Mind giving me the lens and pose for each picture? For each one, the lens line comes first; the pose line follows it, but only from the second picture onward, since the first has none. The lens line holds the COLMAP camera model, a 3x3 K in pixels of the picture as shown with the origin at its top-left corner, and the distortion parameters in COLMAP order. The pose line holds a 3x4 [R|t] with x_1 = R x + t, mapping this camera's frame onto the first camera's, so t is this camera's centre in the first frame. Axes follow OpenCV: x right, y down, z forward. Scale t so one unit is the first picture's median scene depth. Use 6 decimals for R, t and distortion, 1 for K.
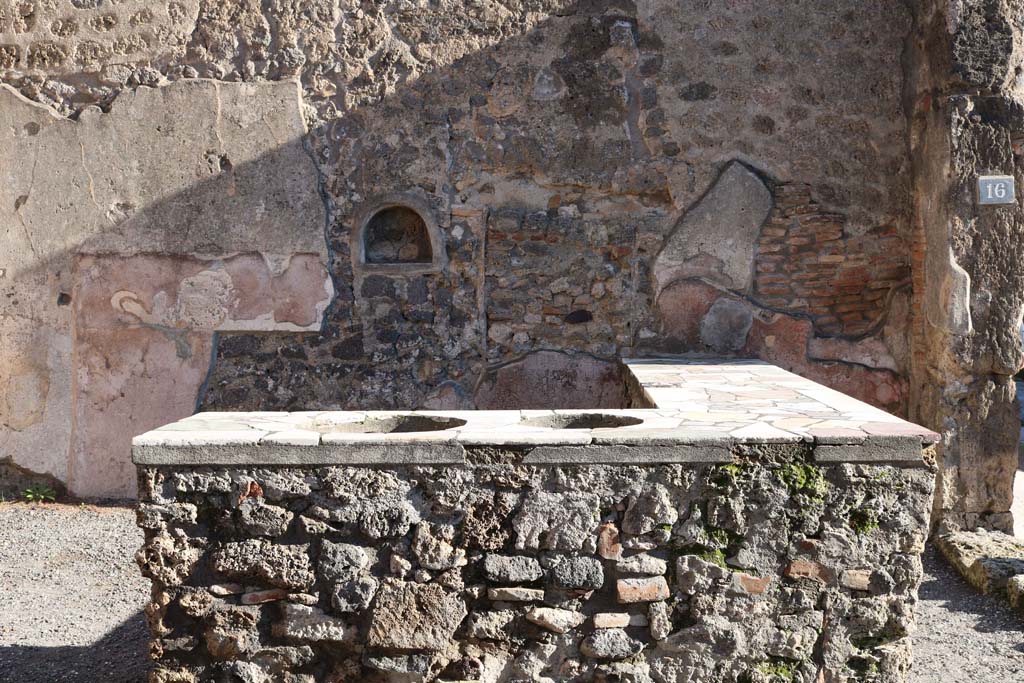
lens RADIAL K [[1278.6, 0, 512.0], [0, 1278.6, 341.5], [0, 0, 1]] dist [-0.104404, 0.098875]
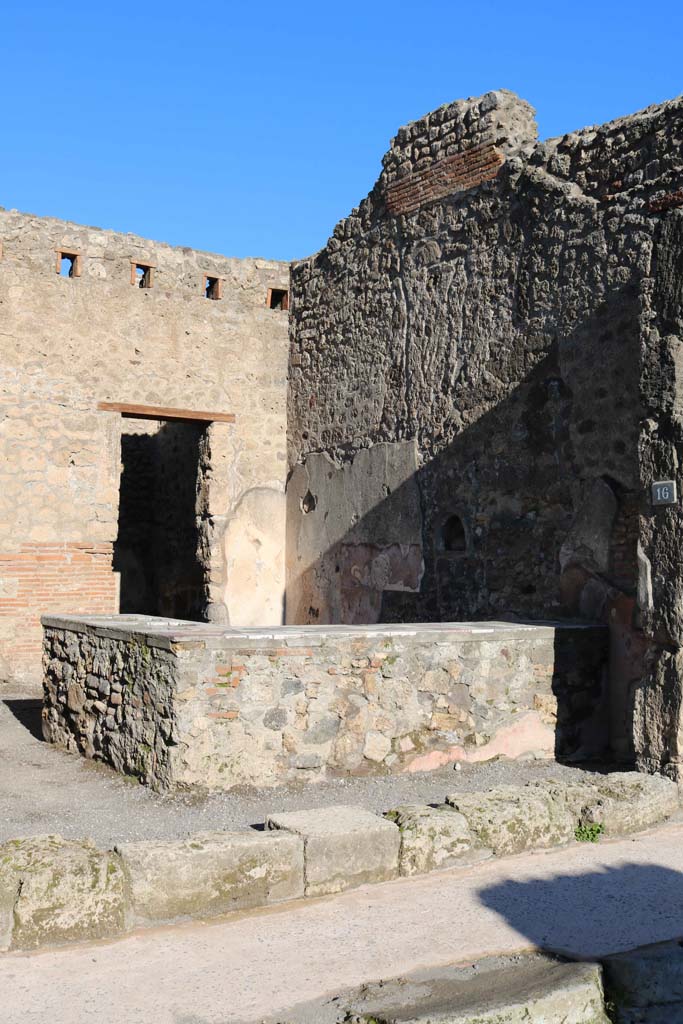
lens RADIAL K [[1121.1, 0, 341.5], [0, 1121.1, 512.0], [0, 0, 1]] dist [-0.128456, -0.004325]
pose [[0.540177, -0.021285, -0.841282, 0.999508], [-0.062097, 0.995947, -0.065069, -0.011345], [0.839257, 0.087390, 0.536666, 0.147257]]
